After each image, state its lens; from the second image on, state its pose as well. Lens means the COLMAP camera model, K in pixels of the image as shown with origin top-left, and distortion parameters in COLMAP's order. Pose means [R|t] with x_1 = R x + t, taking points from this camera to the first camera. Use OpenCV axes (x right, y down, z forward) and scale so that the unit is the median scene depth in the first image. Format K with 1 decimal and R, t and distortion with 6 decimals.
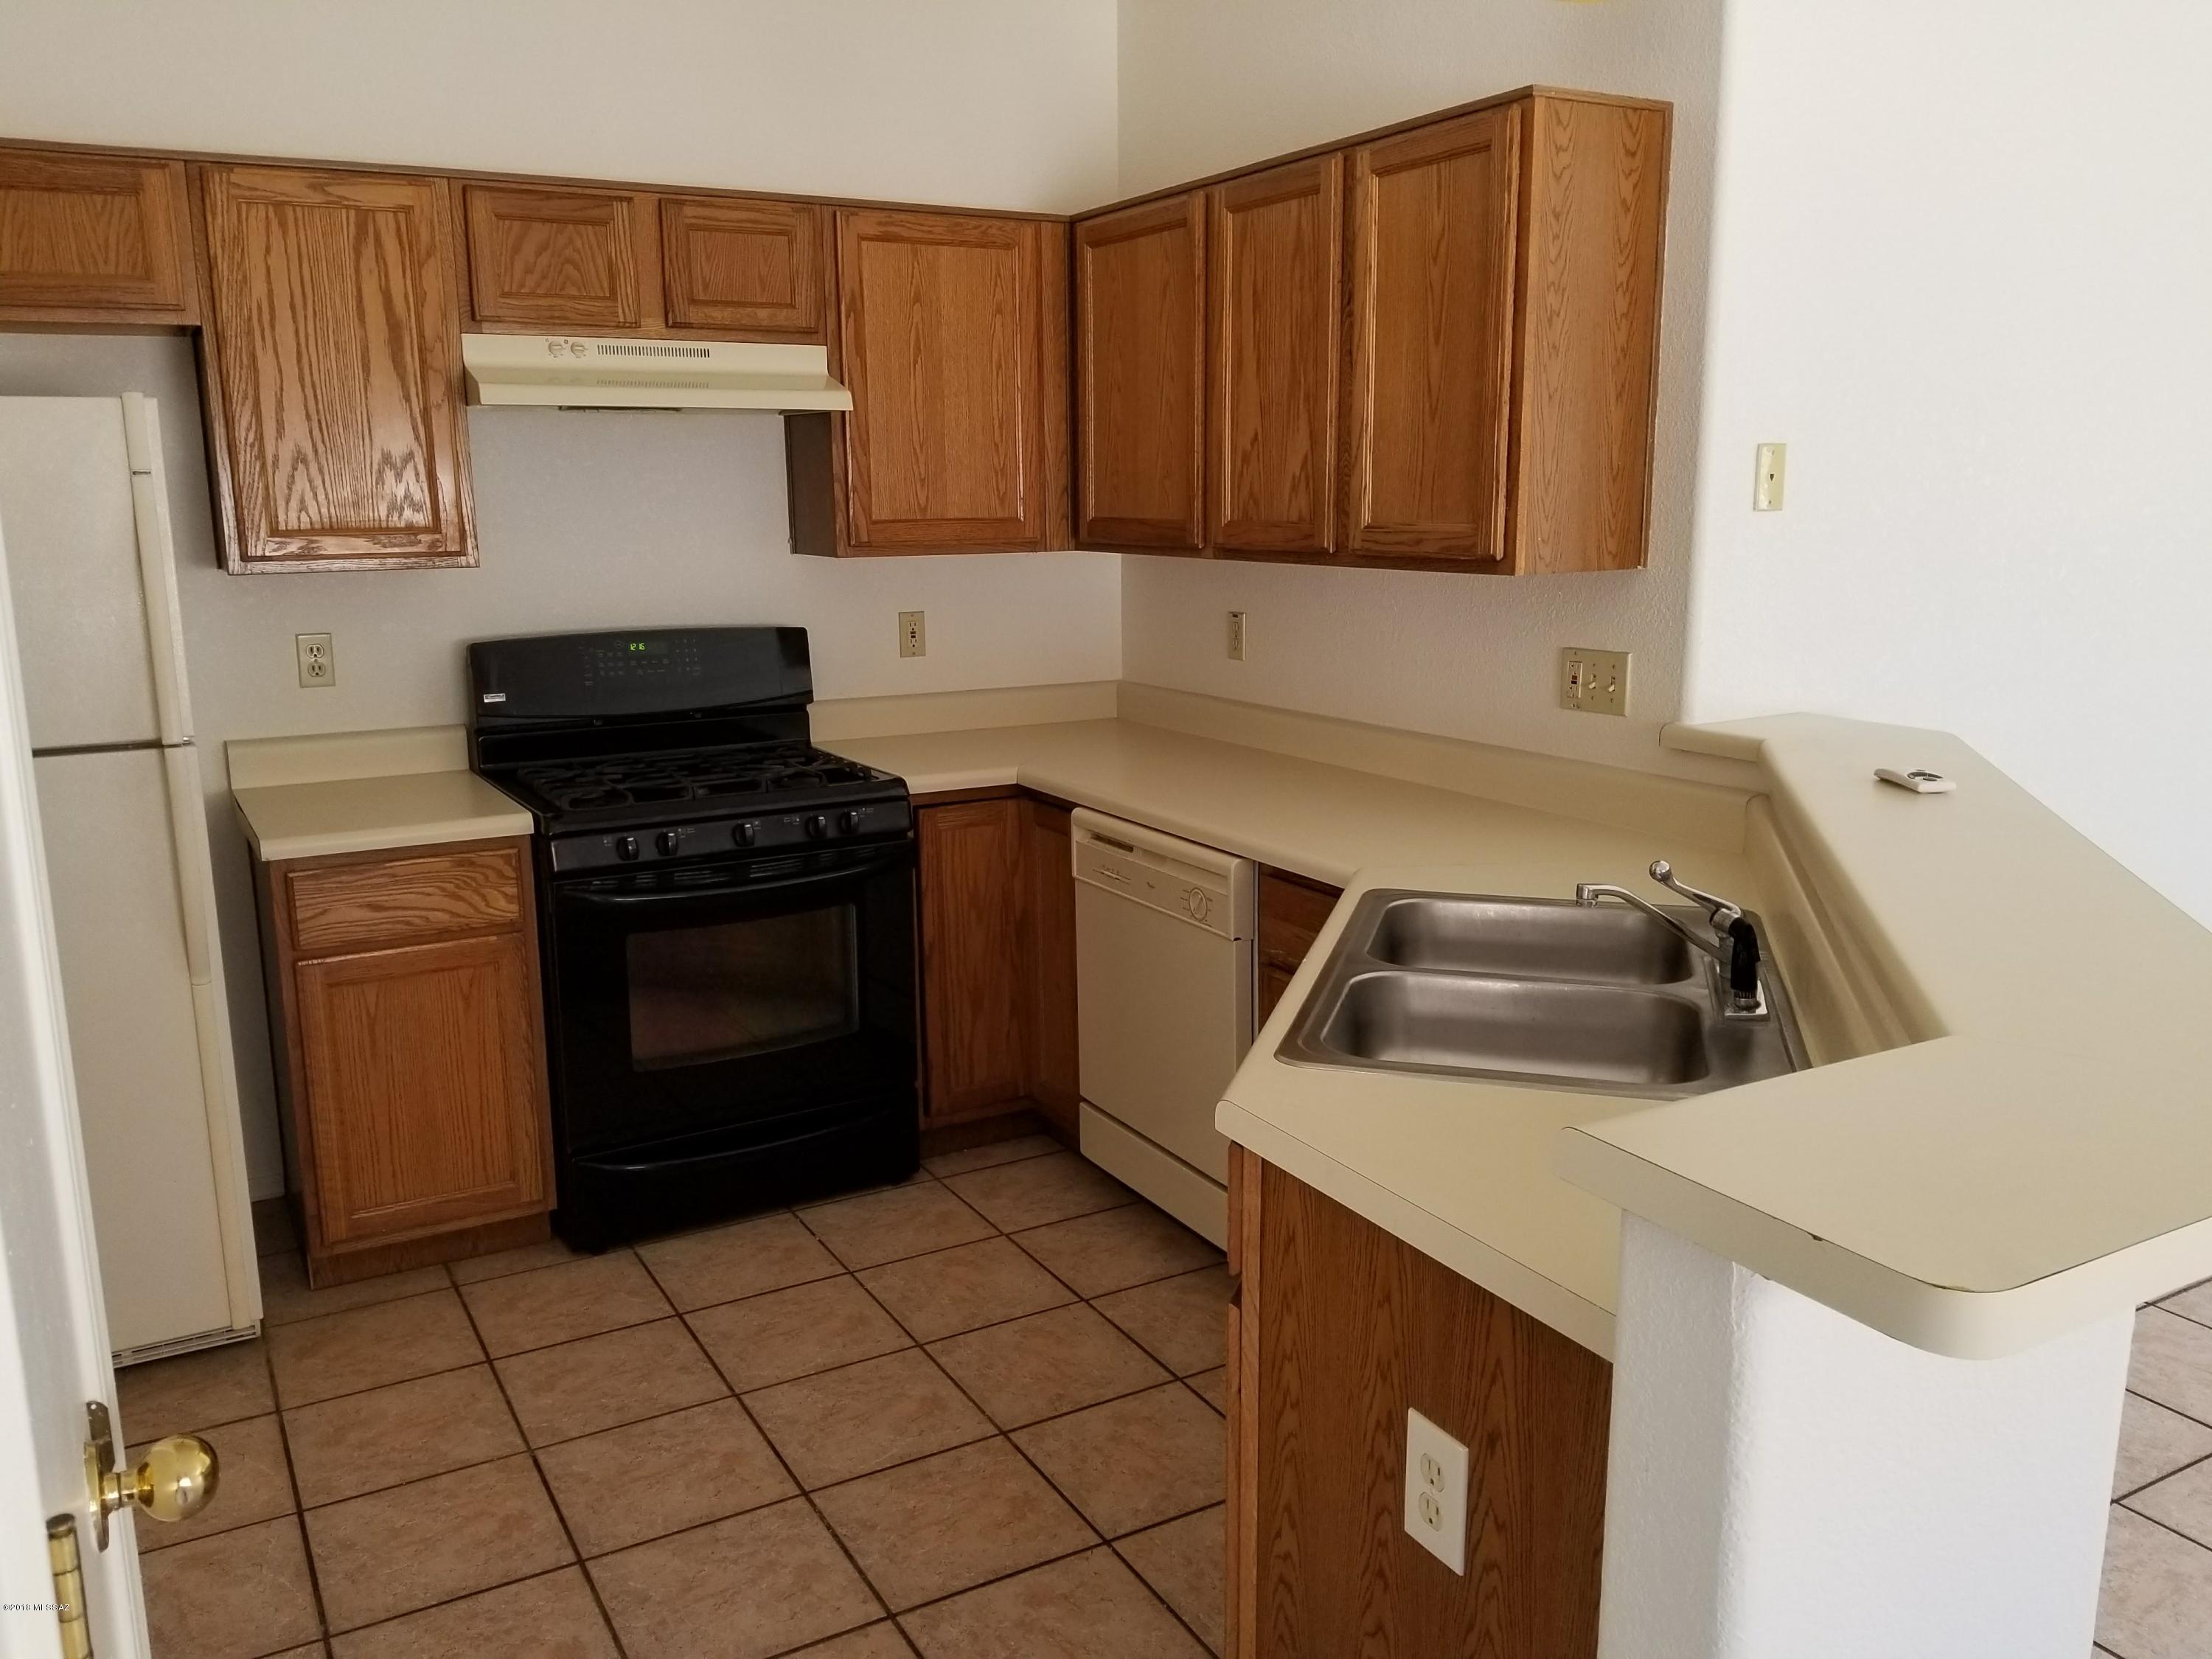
lens RADIAL K [[1736.3, 0, 1089.5], [0, 1736.3, 815.4], [0, 0, 1]] dist [0.125387, -0.203077]
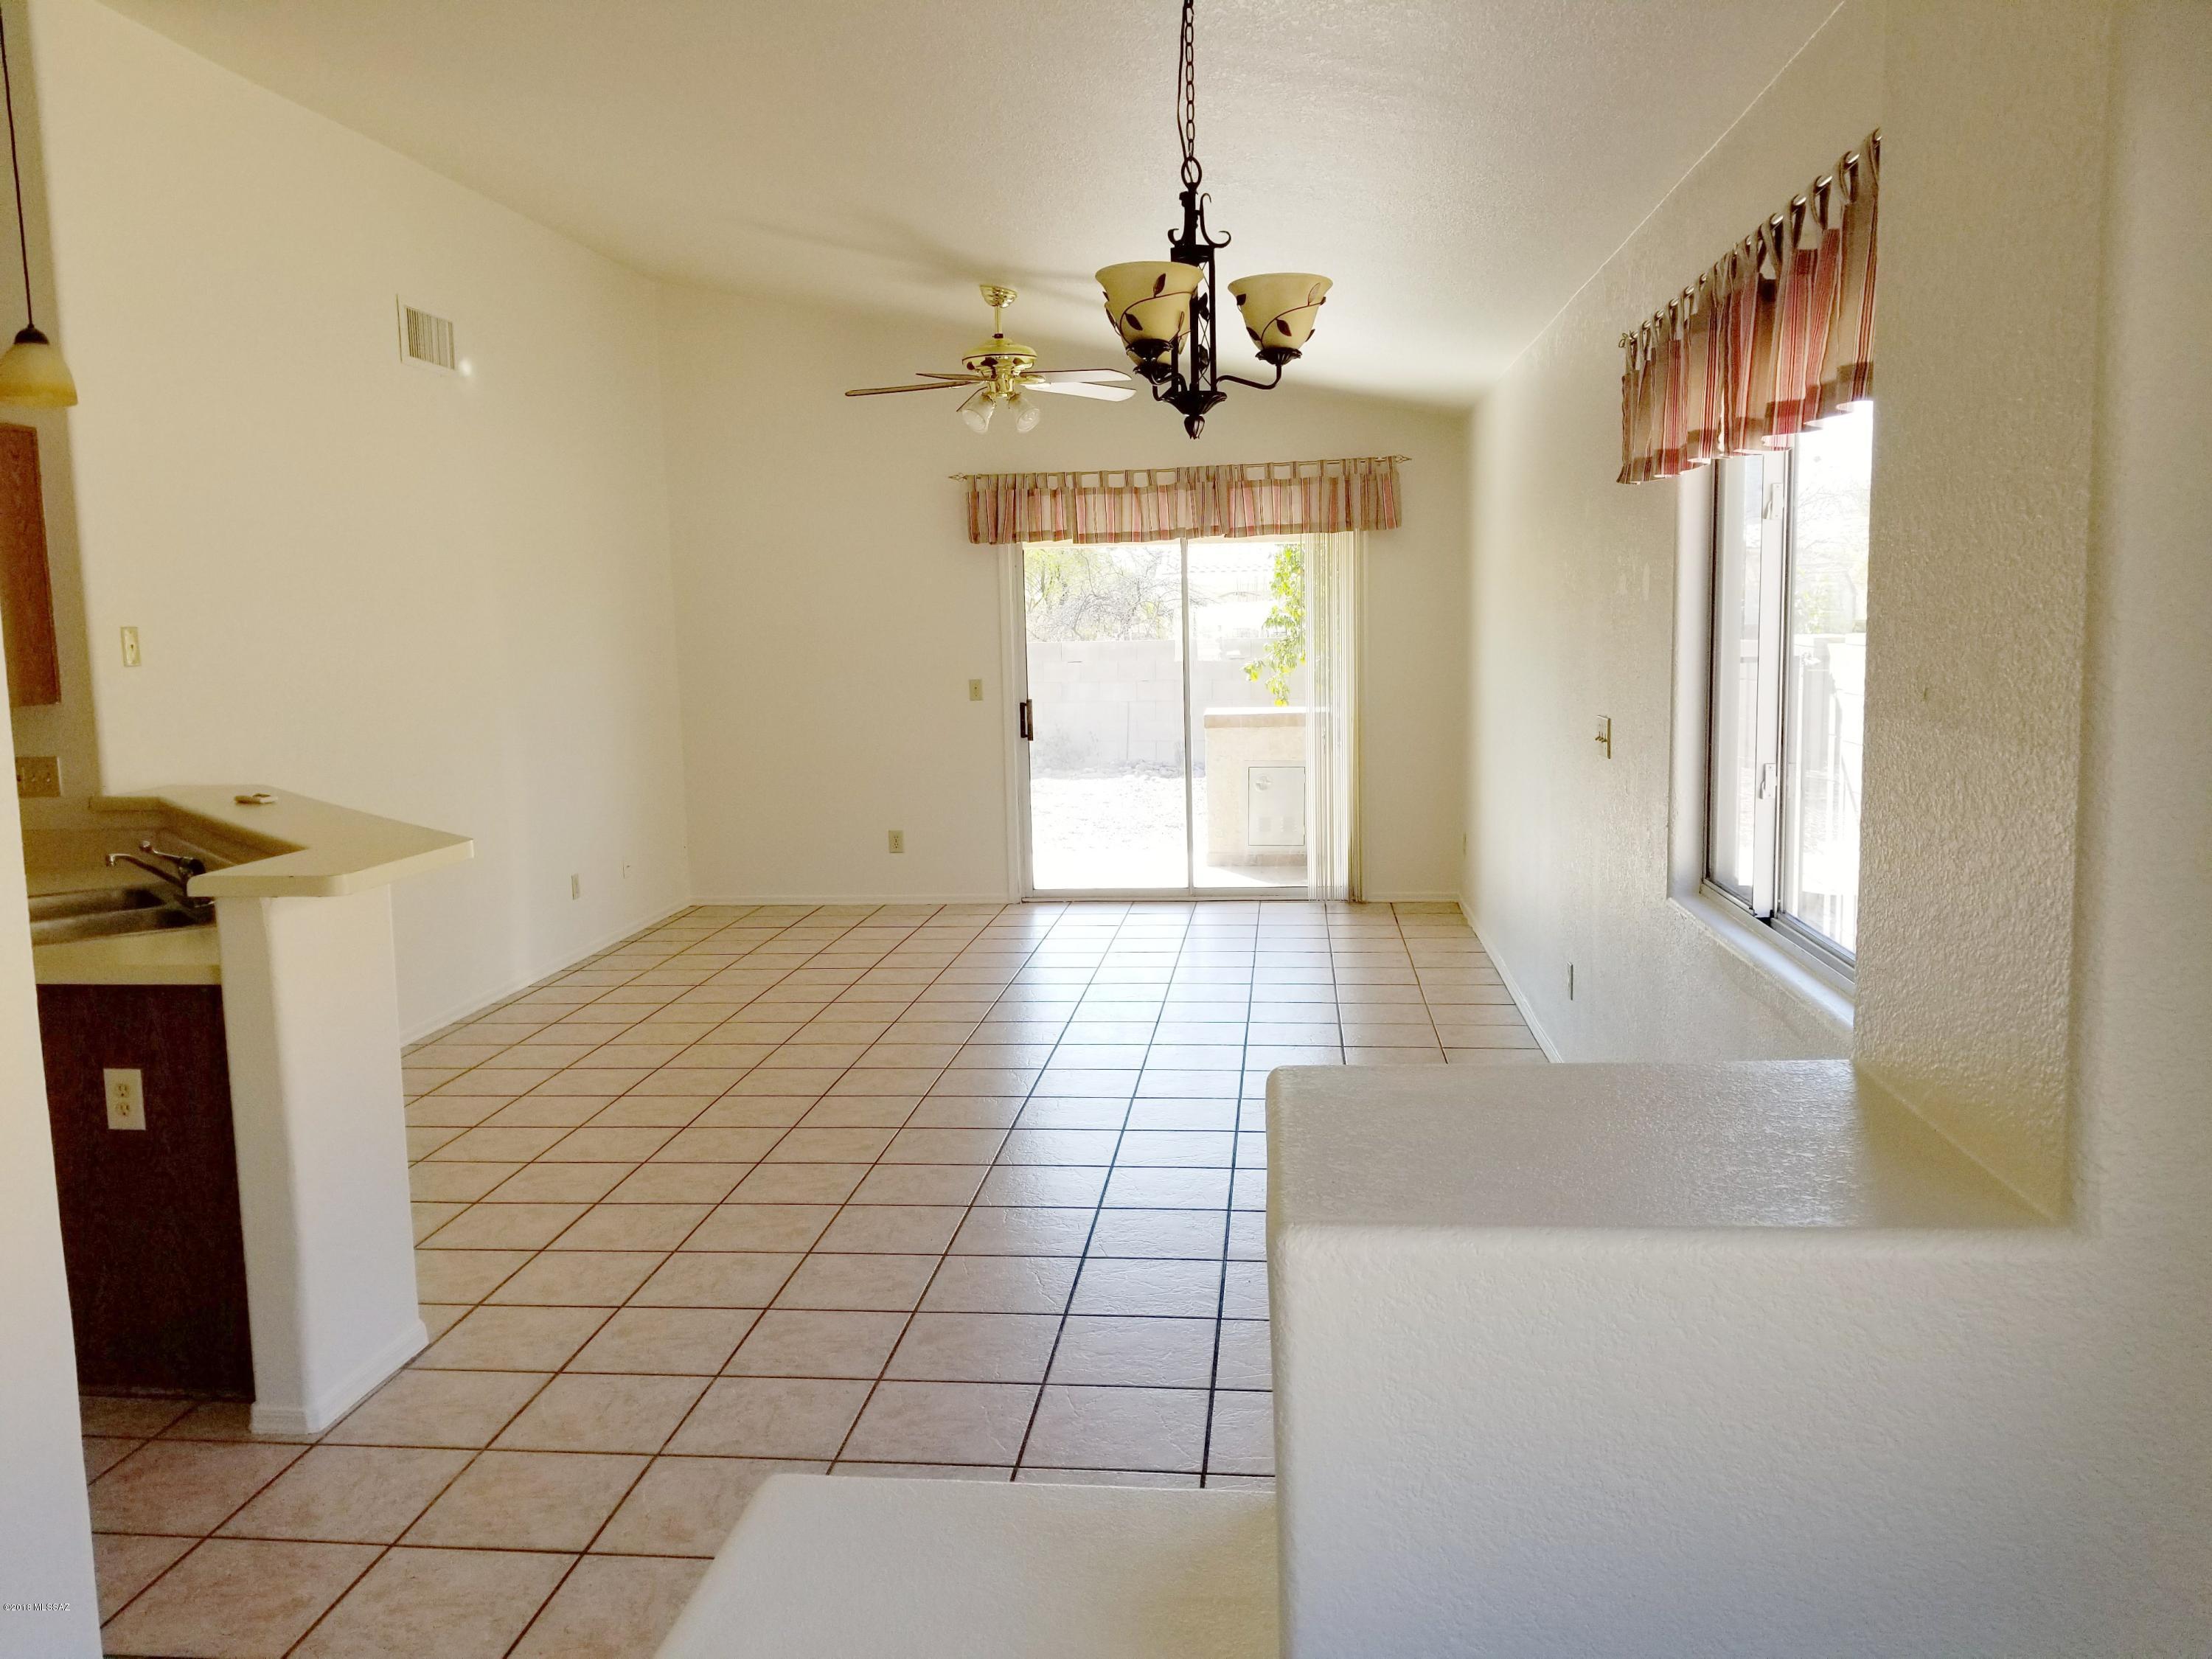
lens RADIAL K [[1736.3, 0, 1089.5], [0, 1736.3, 815.4], [0, 0, 1]] dist [0.125387, -0.203077]
pose [[0.590610, -0.100383, 0.800689, -0.540180], [0.179969, 0.983627, -0.009431, 0.179842], [-0.786633, 0.149669, 0.599006, -0.861802]]
